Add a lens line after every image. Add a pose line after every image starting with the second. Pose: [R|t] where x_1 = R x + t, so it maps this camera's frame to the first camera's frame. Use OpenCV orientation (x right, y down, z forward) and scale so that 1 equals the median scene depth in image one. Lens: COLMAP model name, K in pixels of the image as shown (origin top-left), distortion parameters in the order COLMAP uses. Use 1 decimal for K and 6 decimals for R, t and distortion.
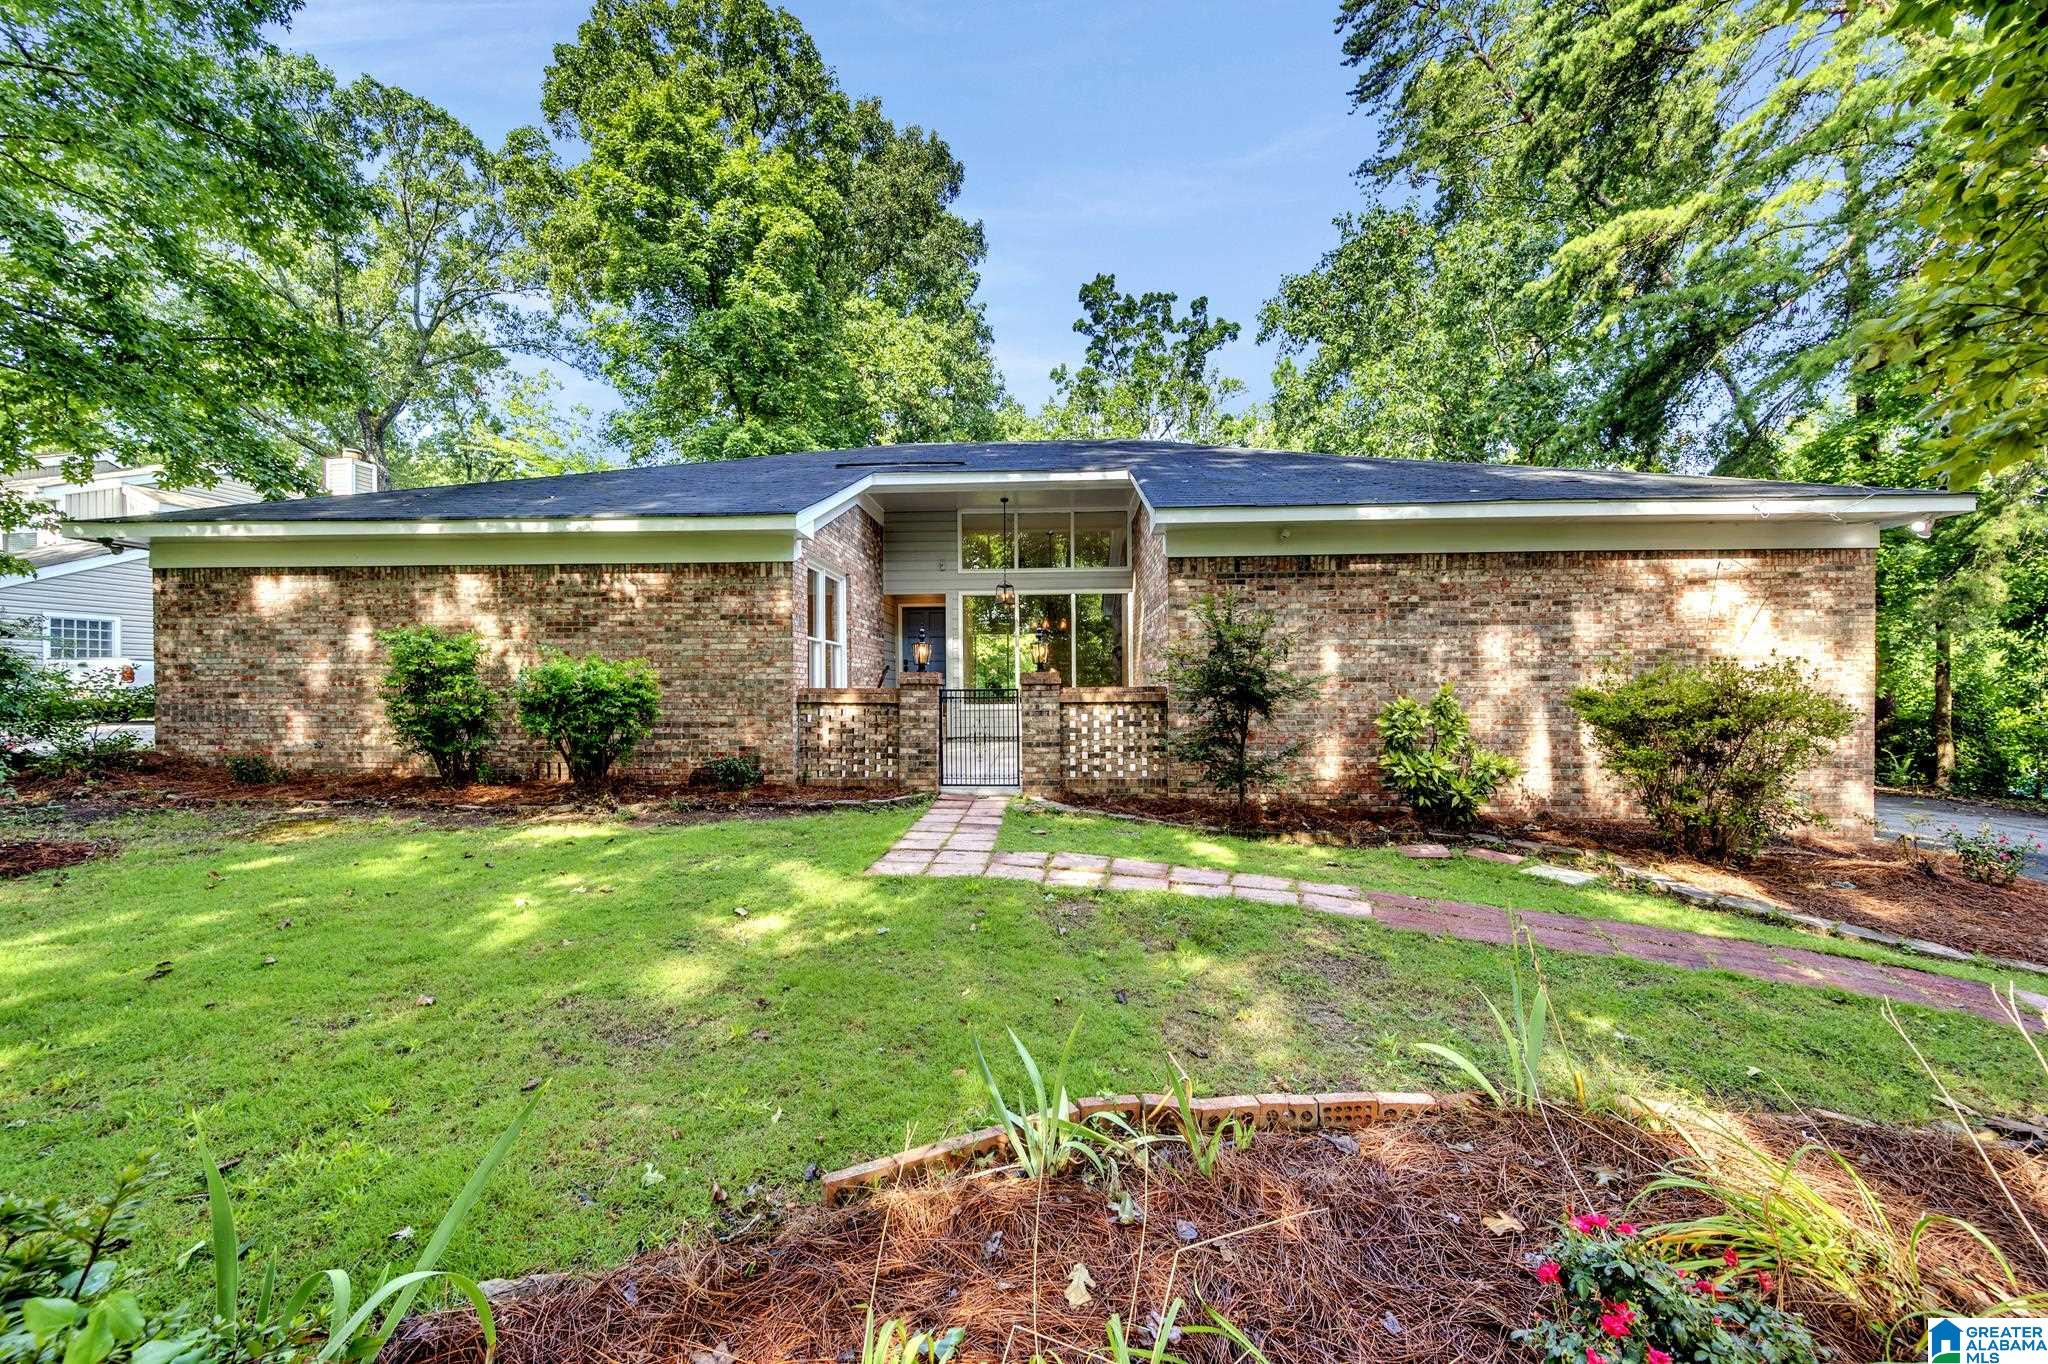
lens RADIAL K [[803.7, 0, 1027.2], [0, 803.7, 688.7], [0, 0, 1]] dist [-0.000194, -0.000029]
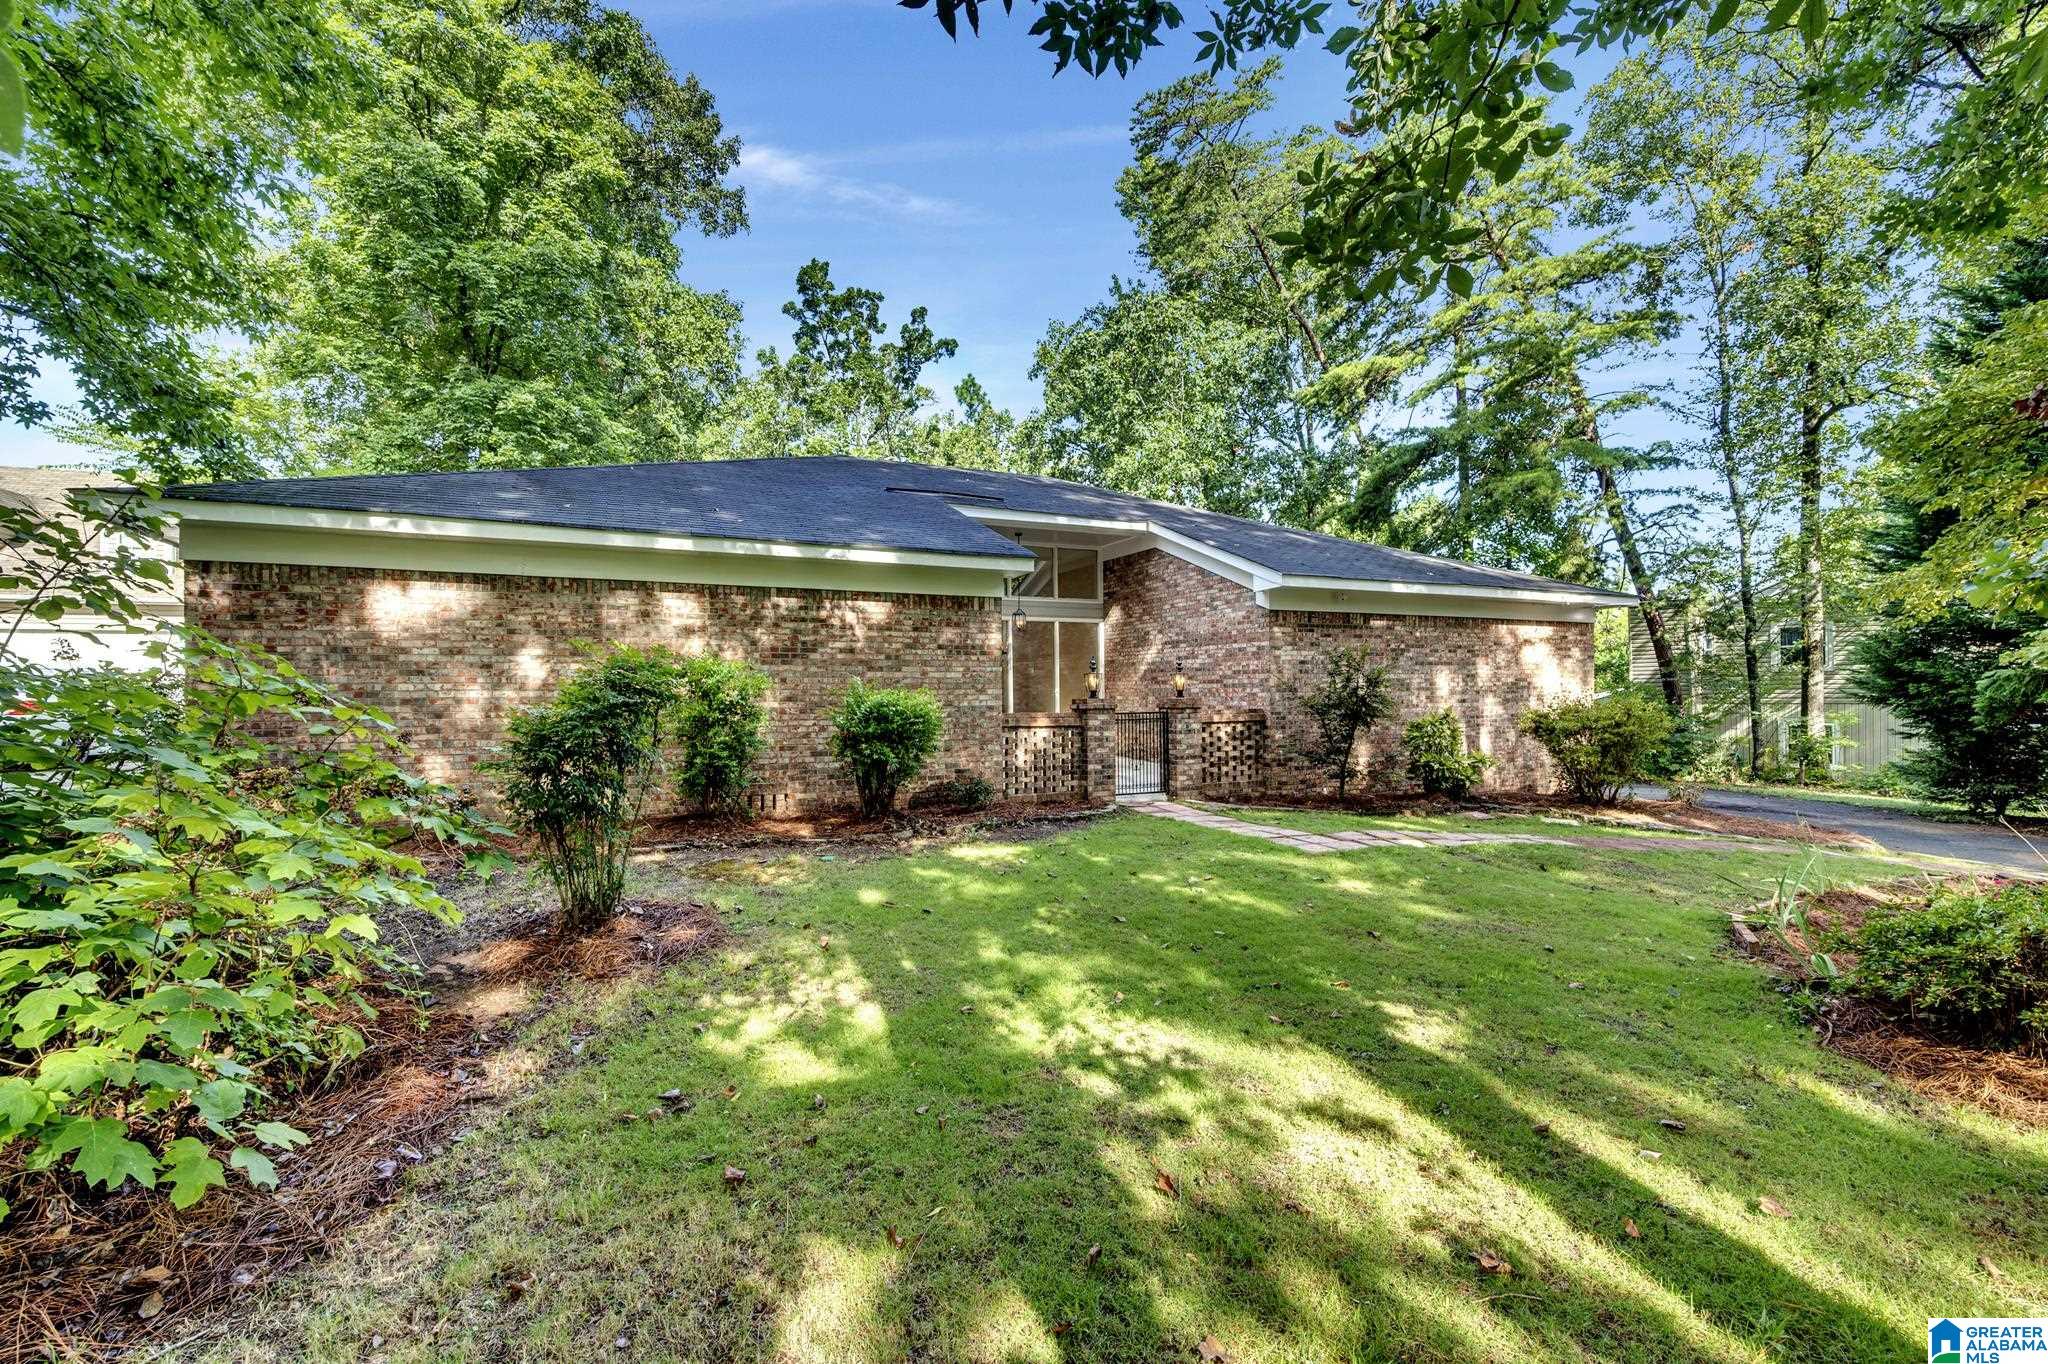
lens RADIAL K [[875.8, 0, 1024.8], [0, 875.8, 689.2], [0, 0, 1]] dist [-0.000946, -0.000153]
pose [[0.882537, 0.000373, 0.470244, -0.815056], [0.003448, 0.999968, -0.007265, -0.024724], [-0.470231, 0.008033, 0.882507, -0.062339]]
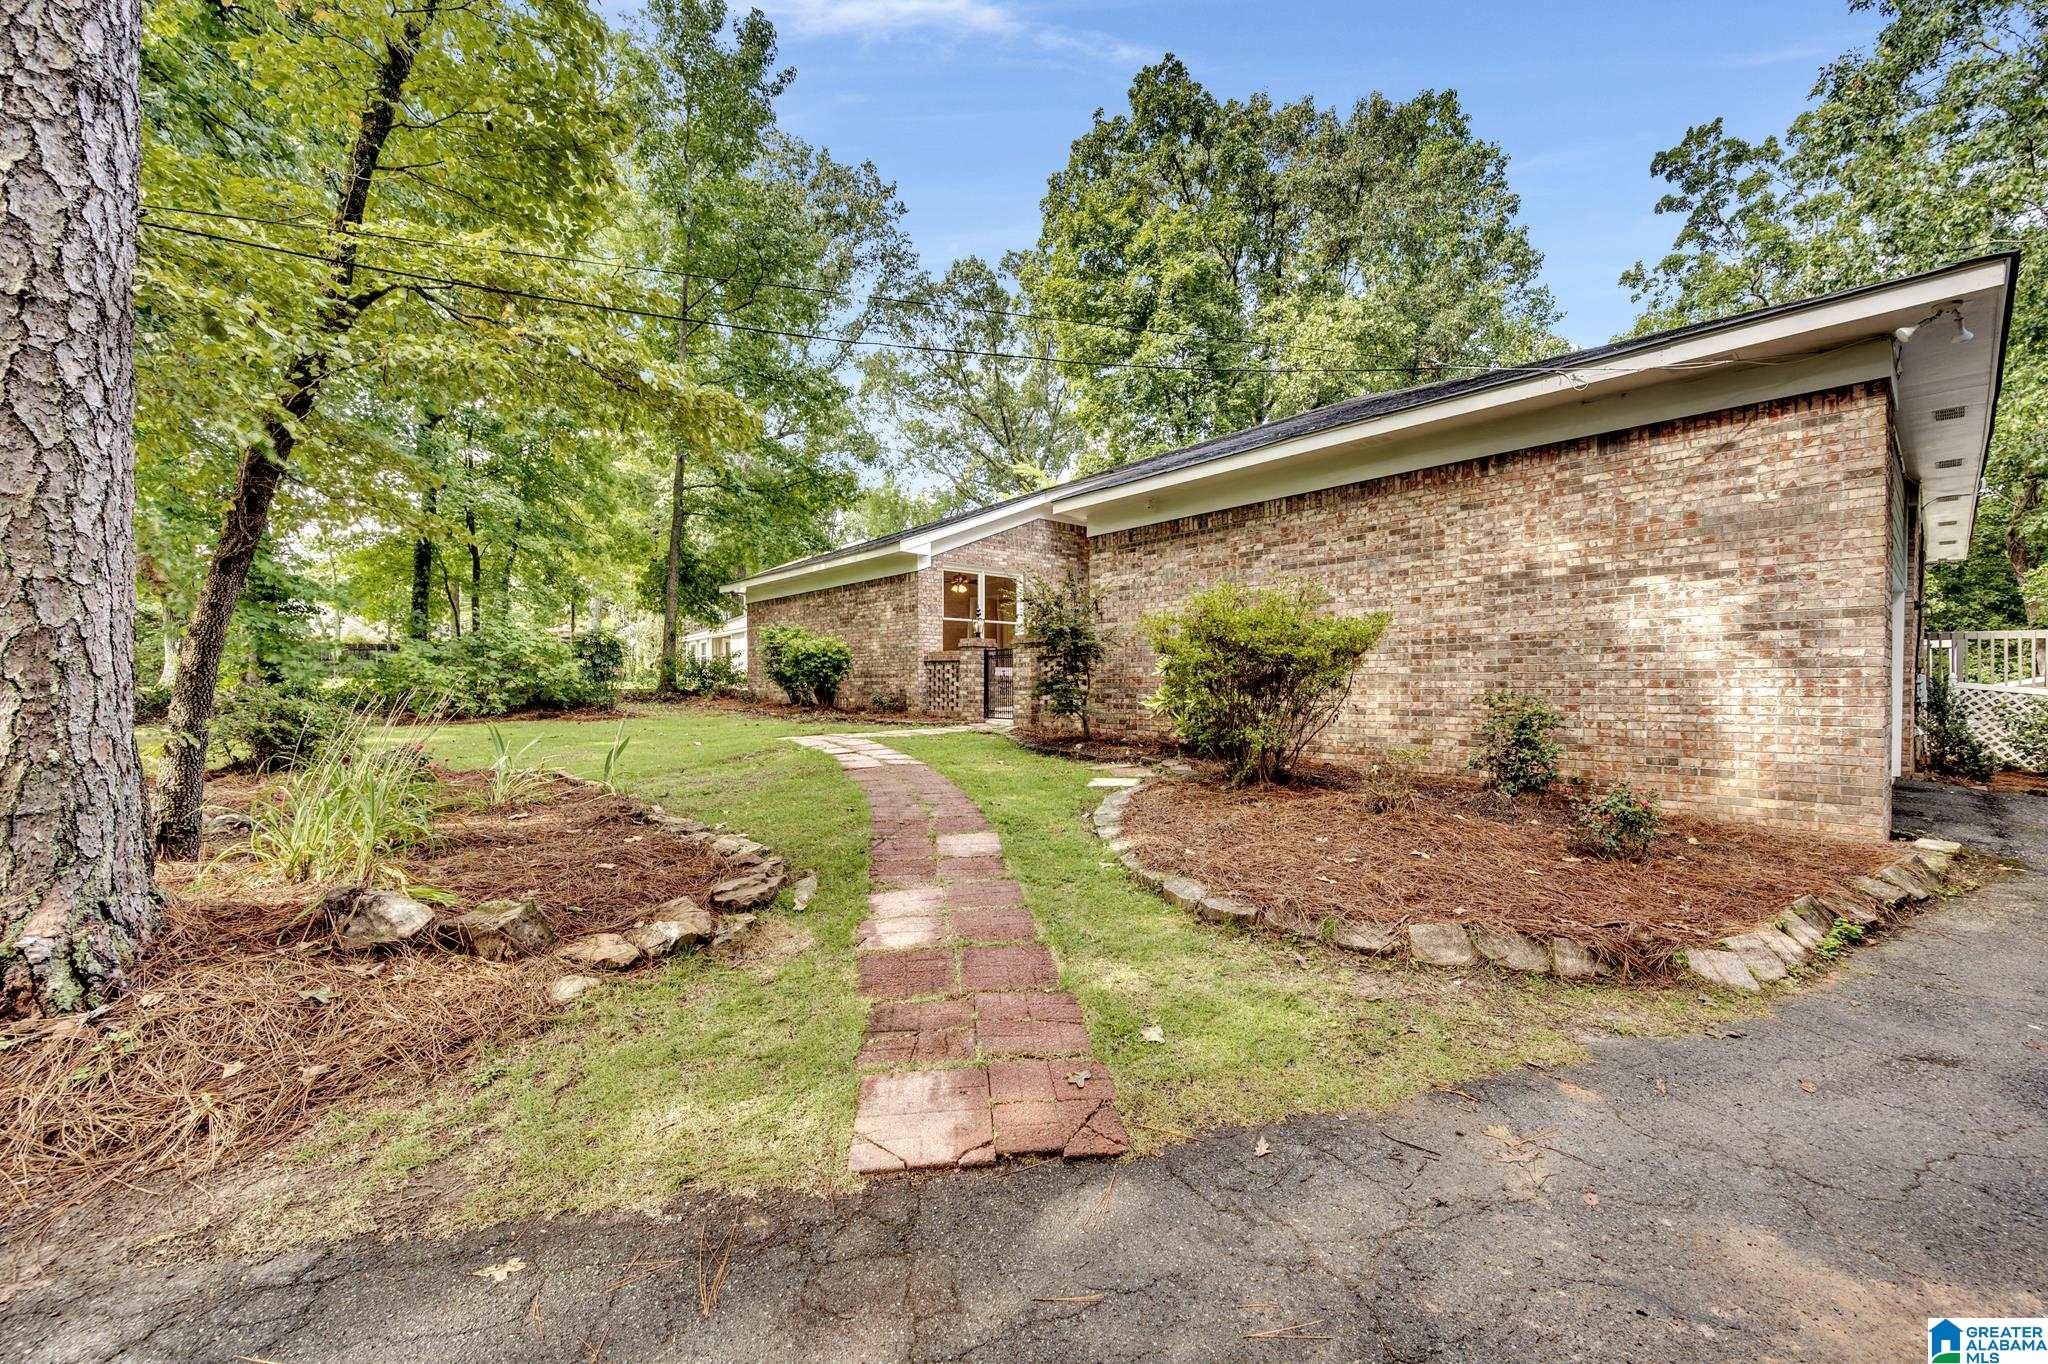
lens RADIAL K [[803.7, 0, 1027.2], [0, 803.7, 688.7], [0, 0, 1]] dist [-0.000194, -0.000029]
pose [[0.690666, 0.005007, -0.723156, 0.974599], [-0.000806, 0.999981, 0.006154, 0.060652], [0.723173, -0.003667, 0.690657, 0.072013]]
